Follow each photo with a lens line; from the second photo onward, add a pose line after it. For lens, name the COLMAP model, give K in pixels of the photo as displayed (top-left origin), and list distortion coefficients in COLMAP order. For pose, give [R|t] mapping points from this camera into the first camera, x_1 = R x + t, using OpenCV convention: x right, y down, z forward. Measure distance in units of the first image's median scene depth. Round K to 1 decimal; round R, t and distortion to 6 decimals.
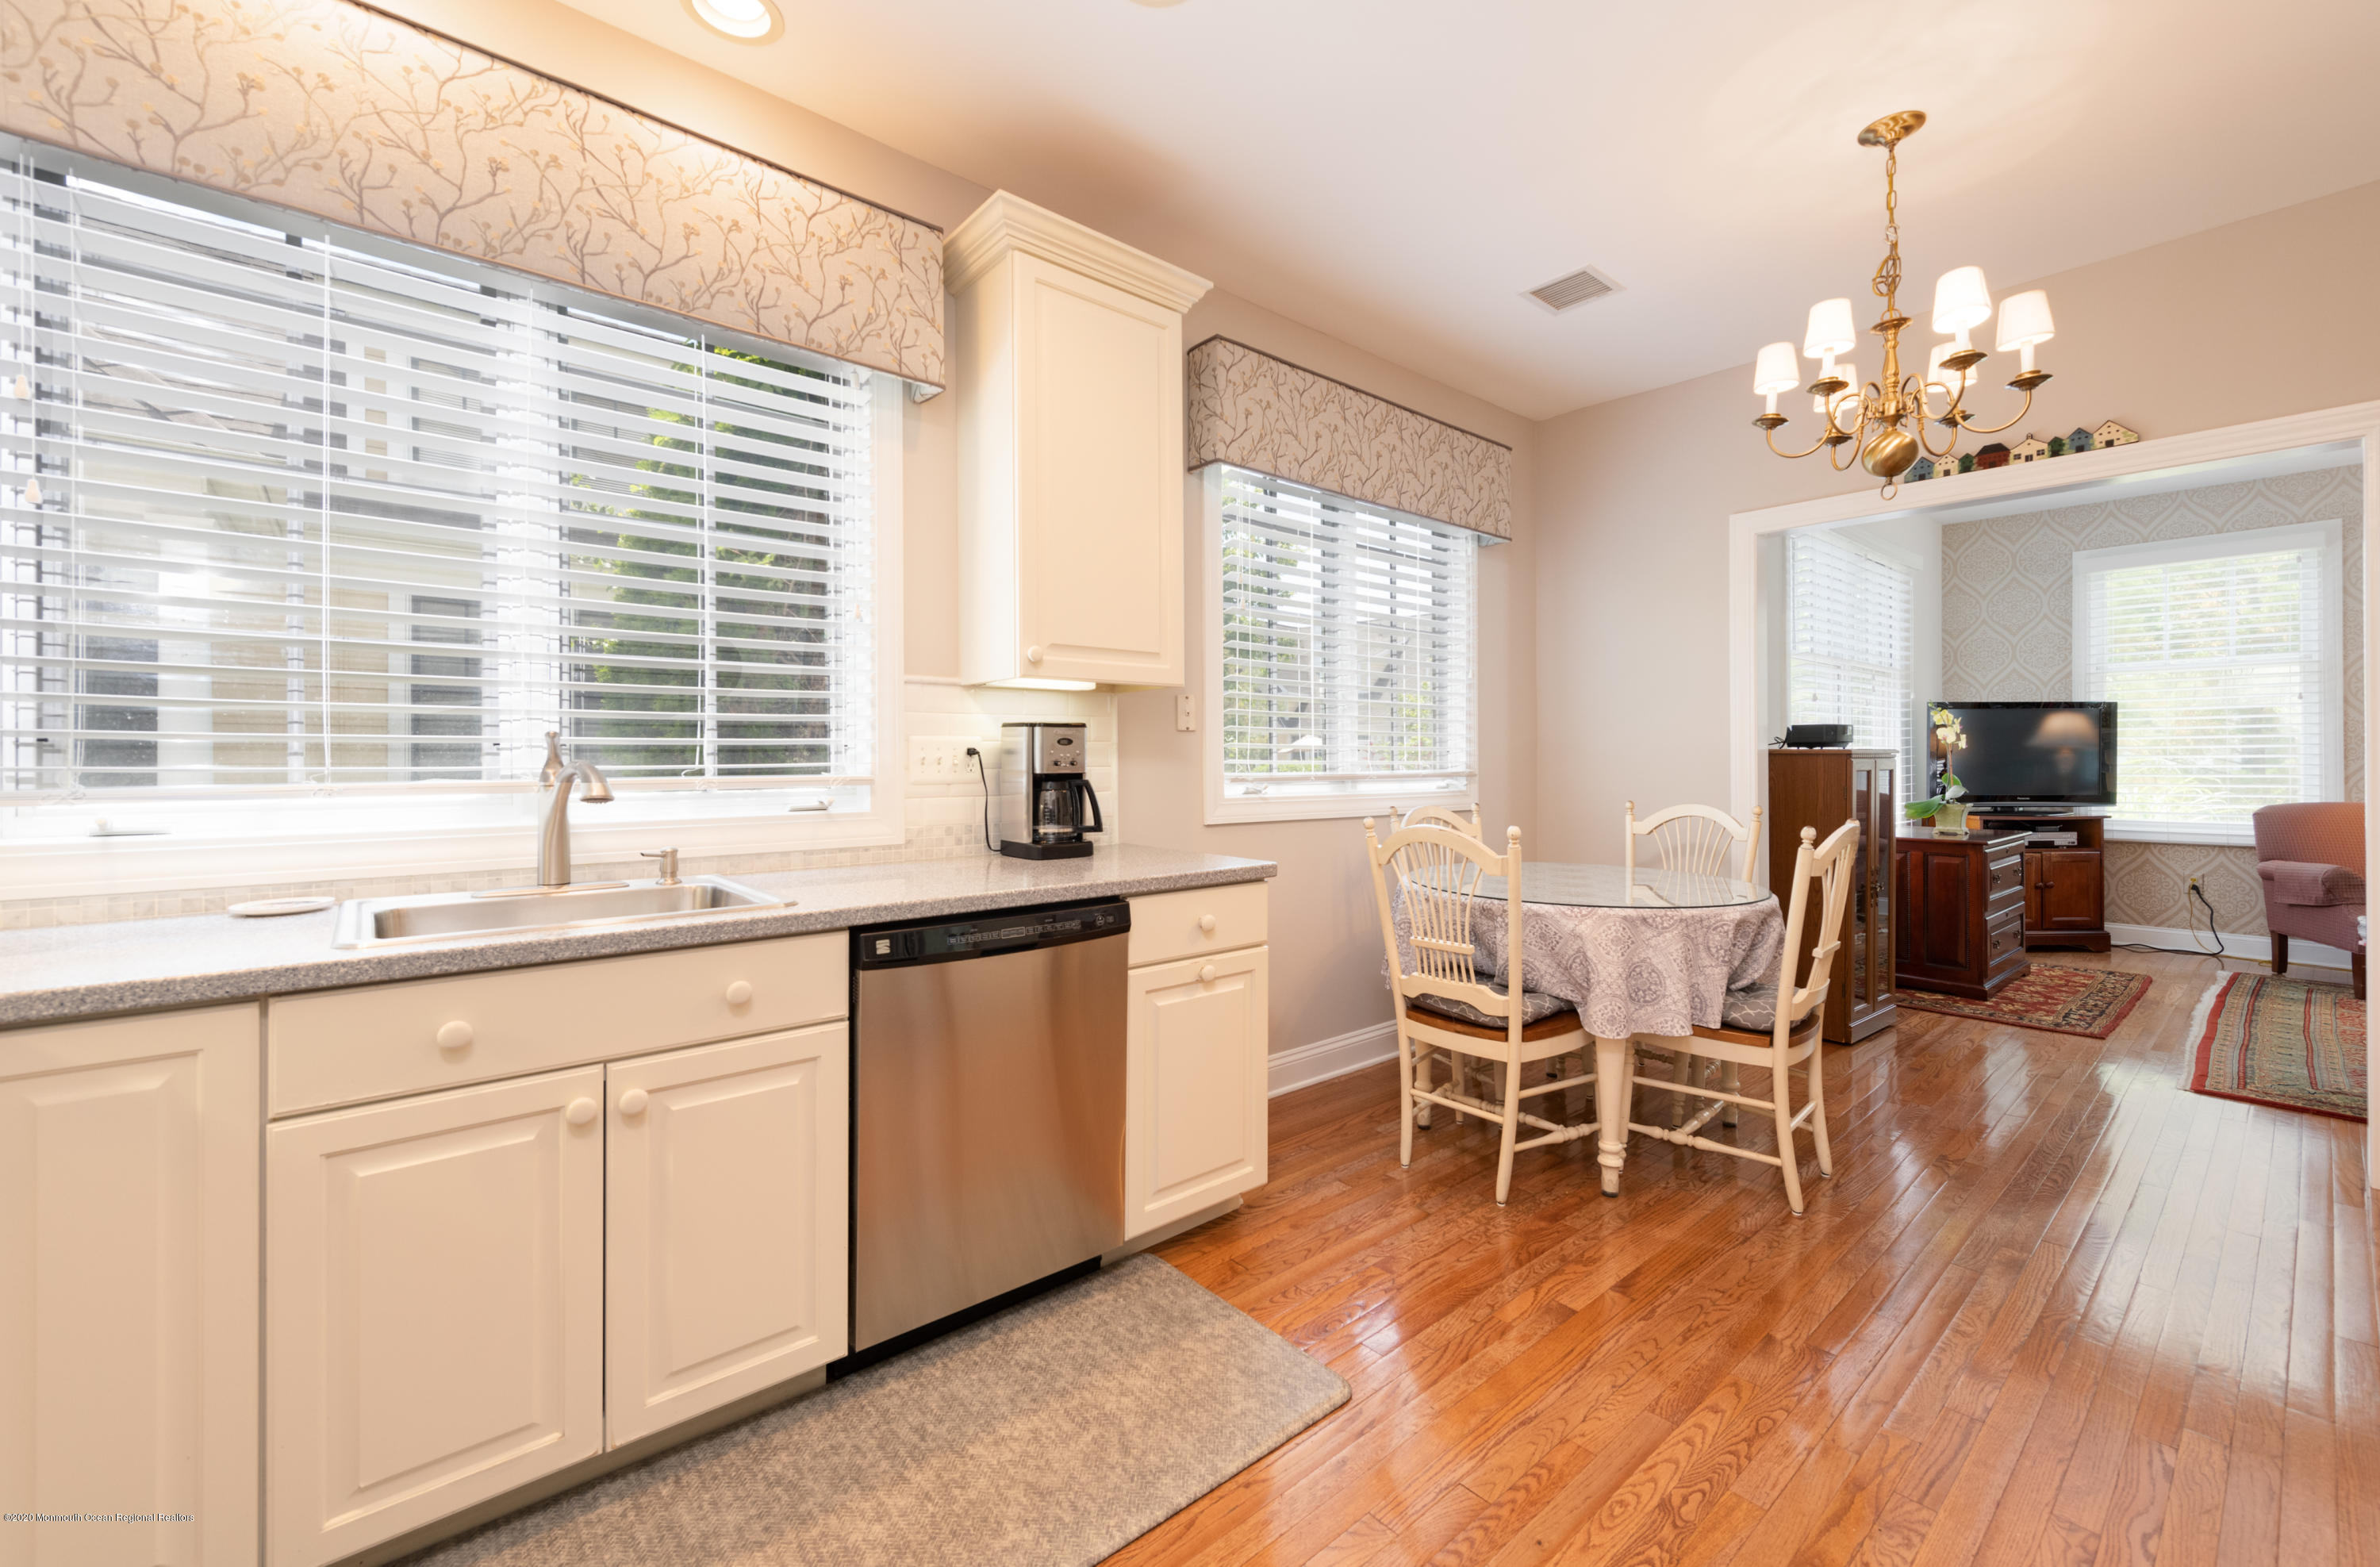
lens RADIAL K [[963.9, 0, 1197.6], [0, 963.9, 774.4], [0, 0, 1]] dist [0.002030, 0.000221]
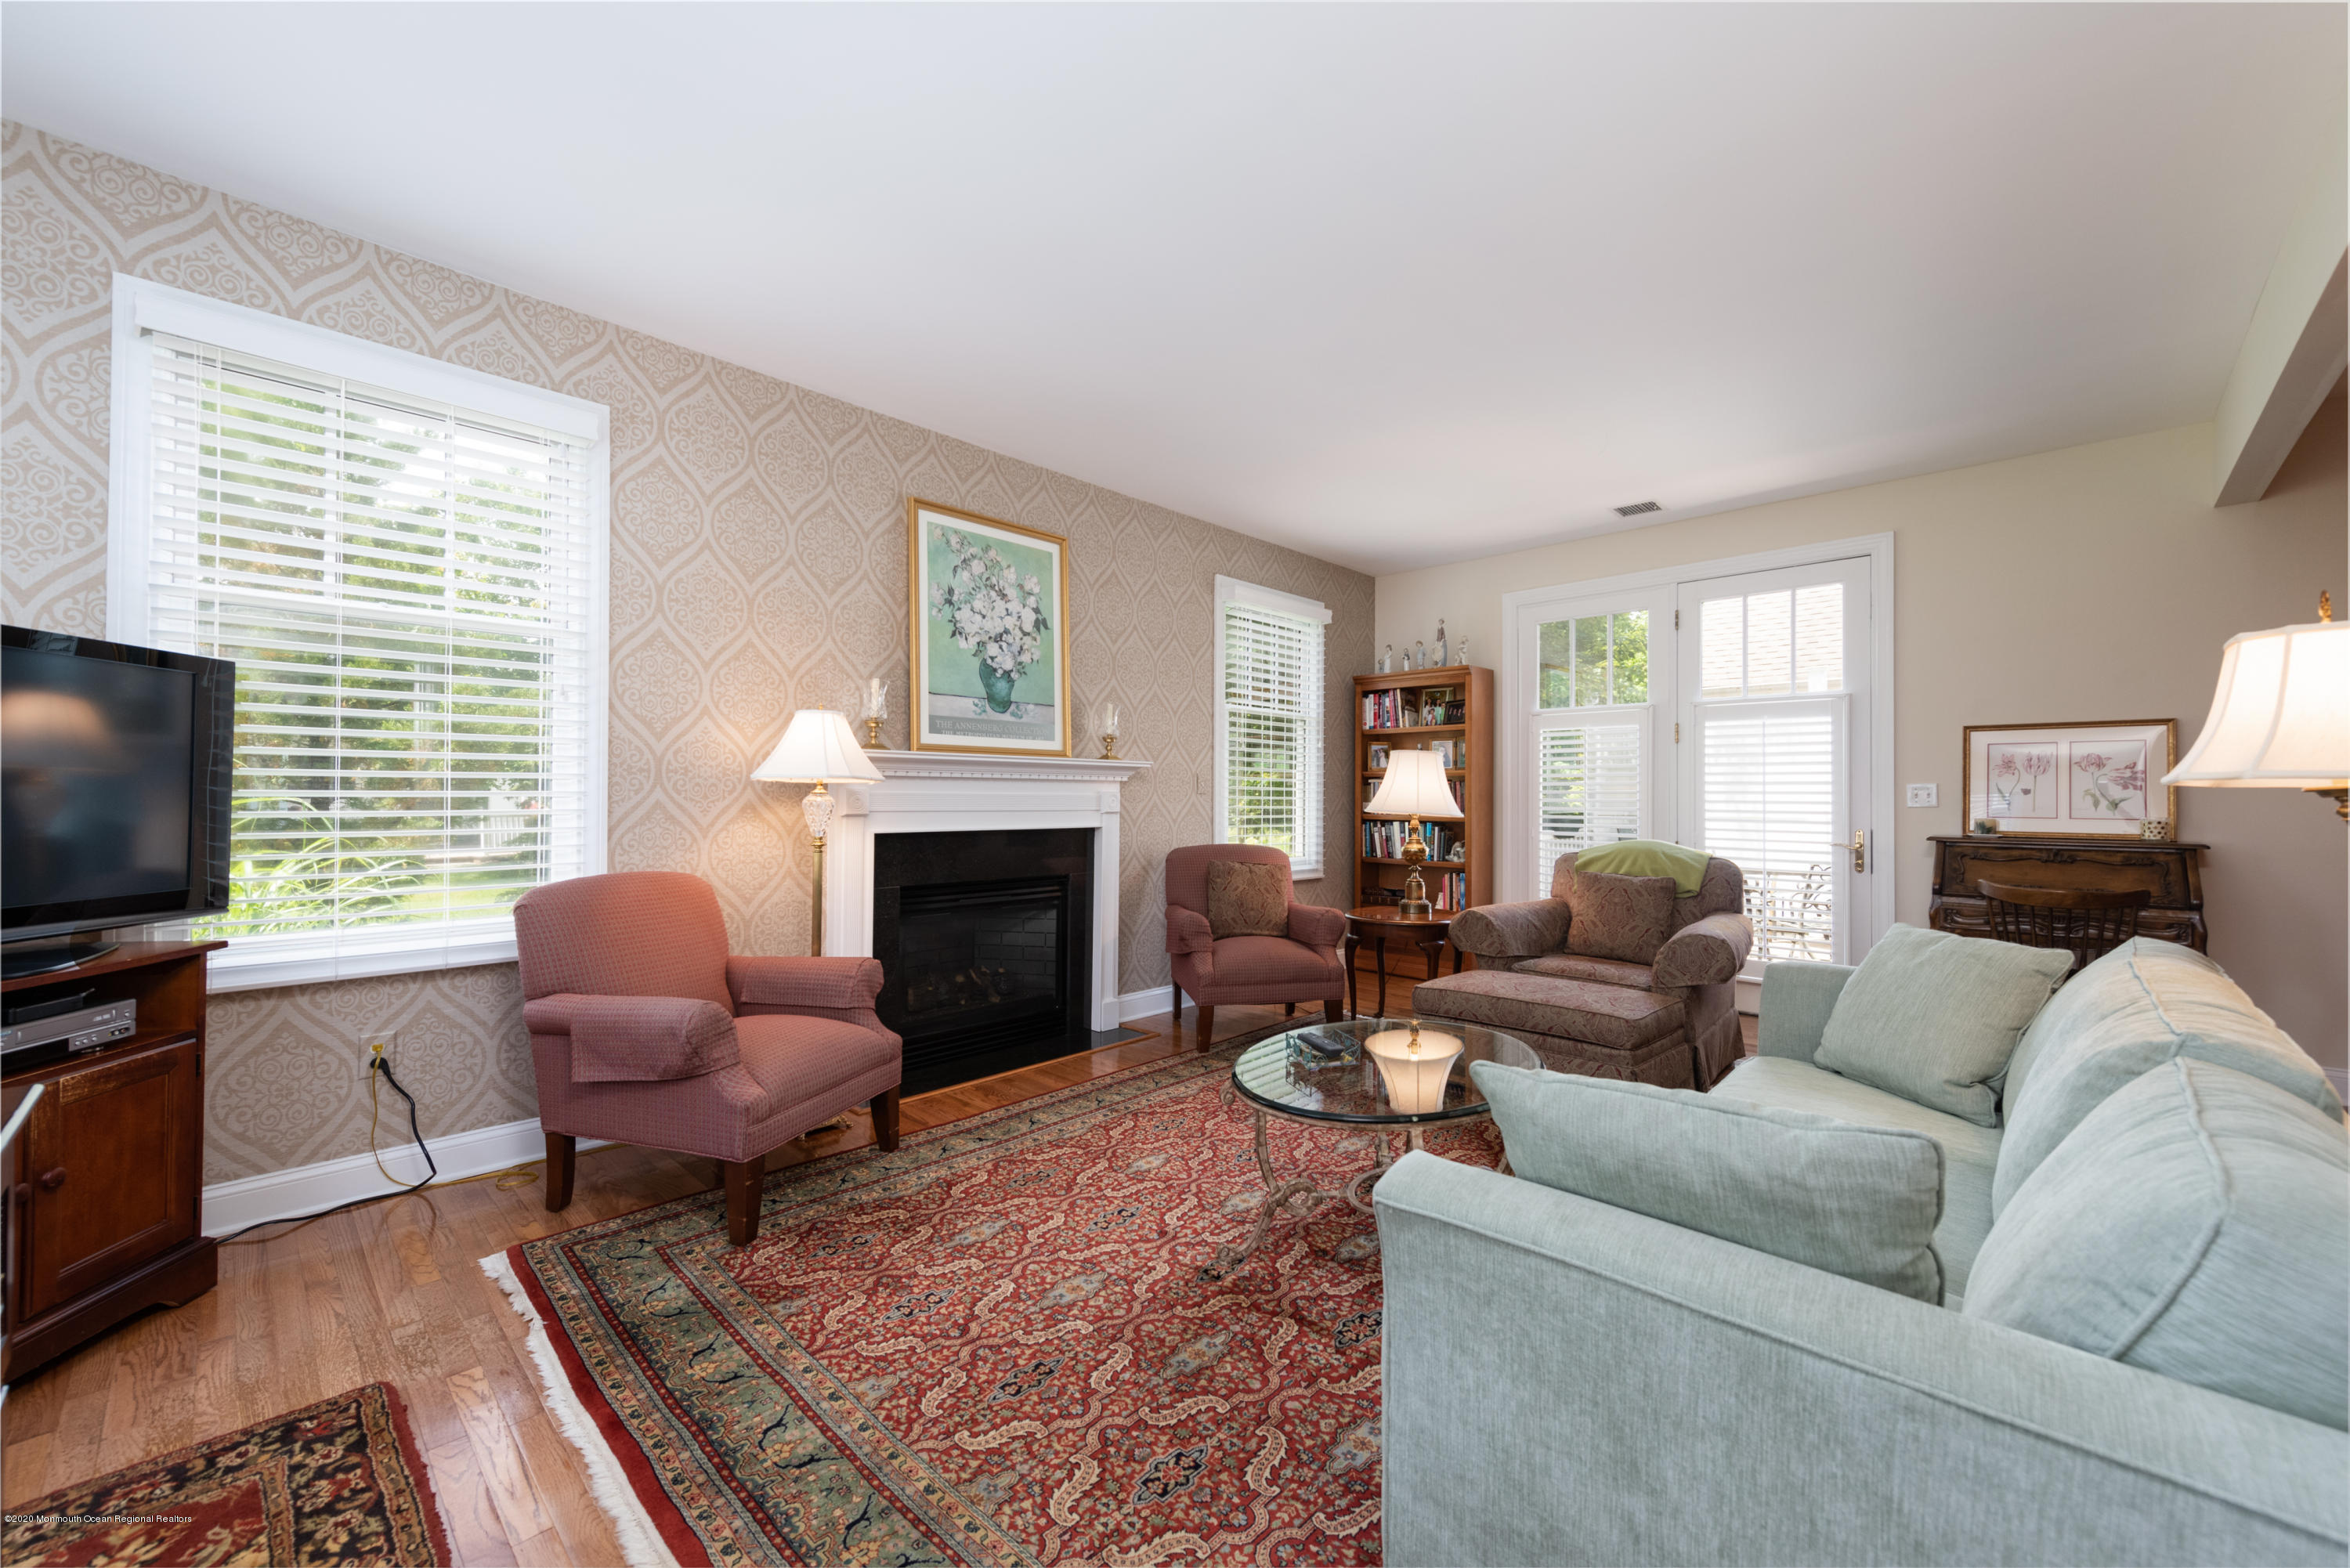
lens RADIAL K [[939.4, 0, 1176.9], [0, 939.4, 789.3], [0, 0, 1]] dist [0.009605, -0.000844]
pose [[-0.118107, 0.005462, 0.992986, 0.546167], [-0.002782, 0.999979, -0.005831, -0.020952], [-0.992997, -0.003451, -0.118089, 0.704908]]
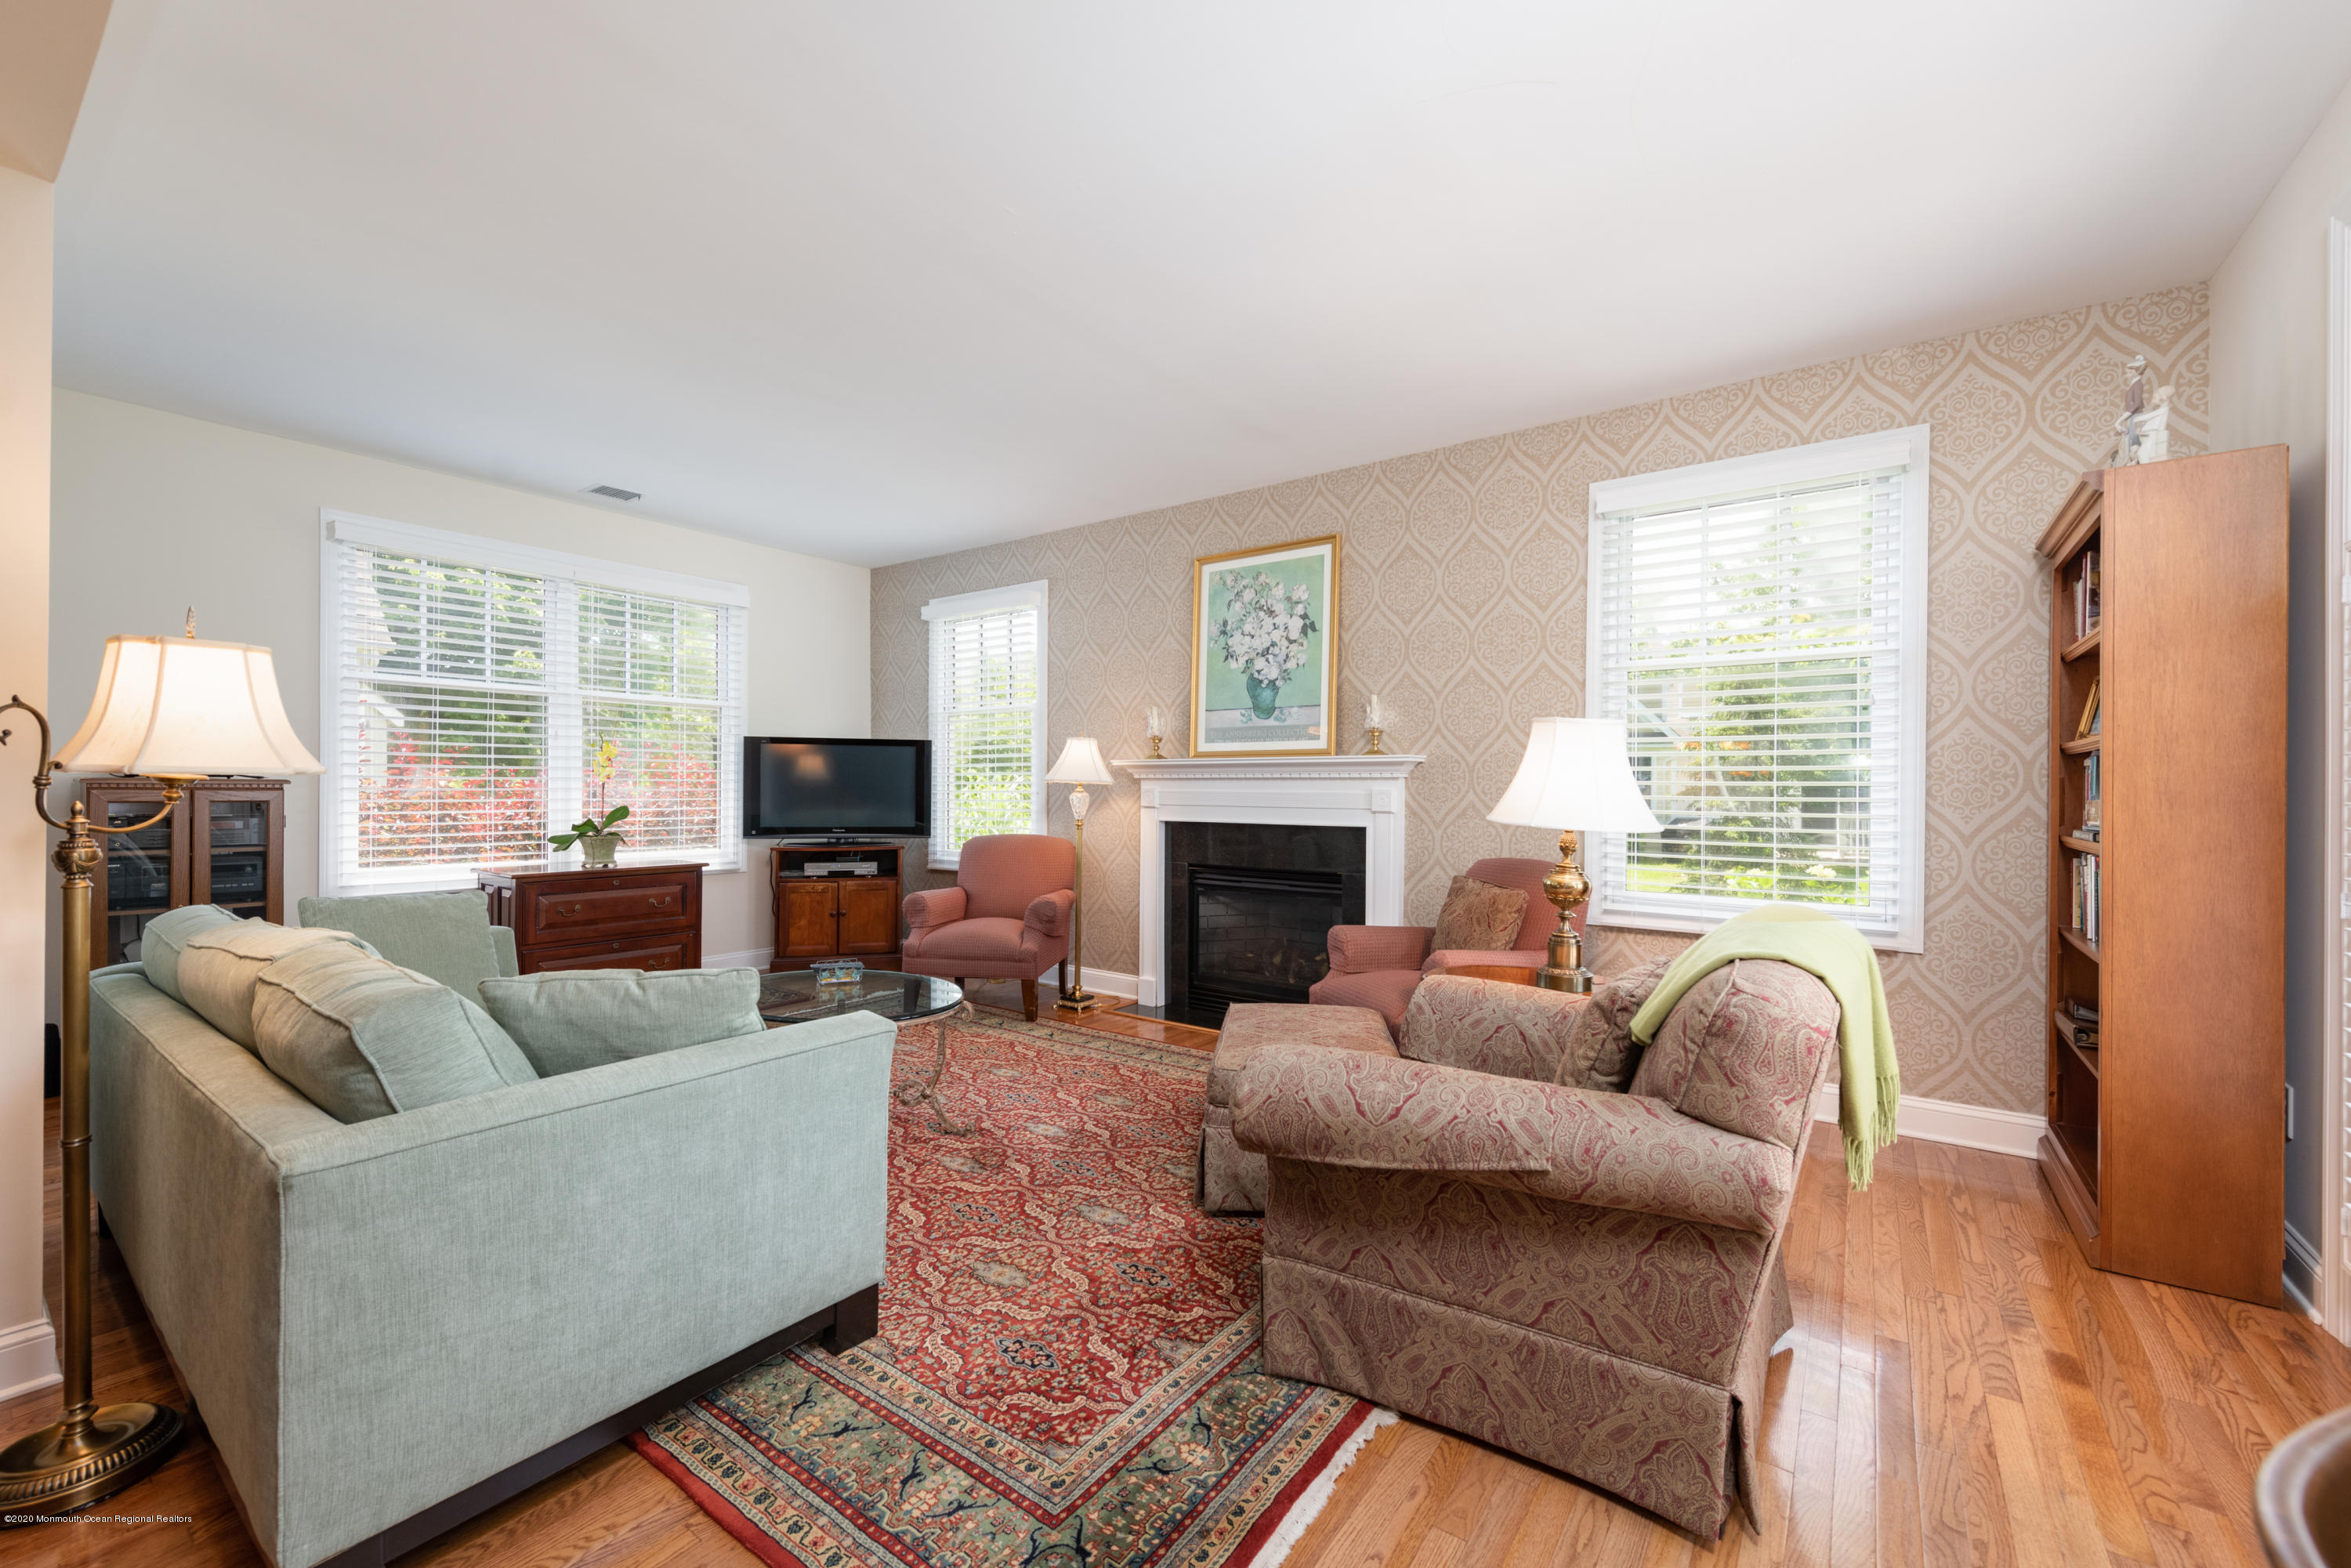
lens RADIAL K [[939.9, 0, 1165.2], [0, 939.9, 800.1], [0, 0, 1]] dist [0.009605, -0.000844]
pose [[0.973705, 0.010973, 0.227547, 1.060672], [-0.010903, 0.999939, -0.001565, -0.011131], [-0.227551, -0.000957, 0.973766, -0.081605]]
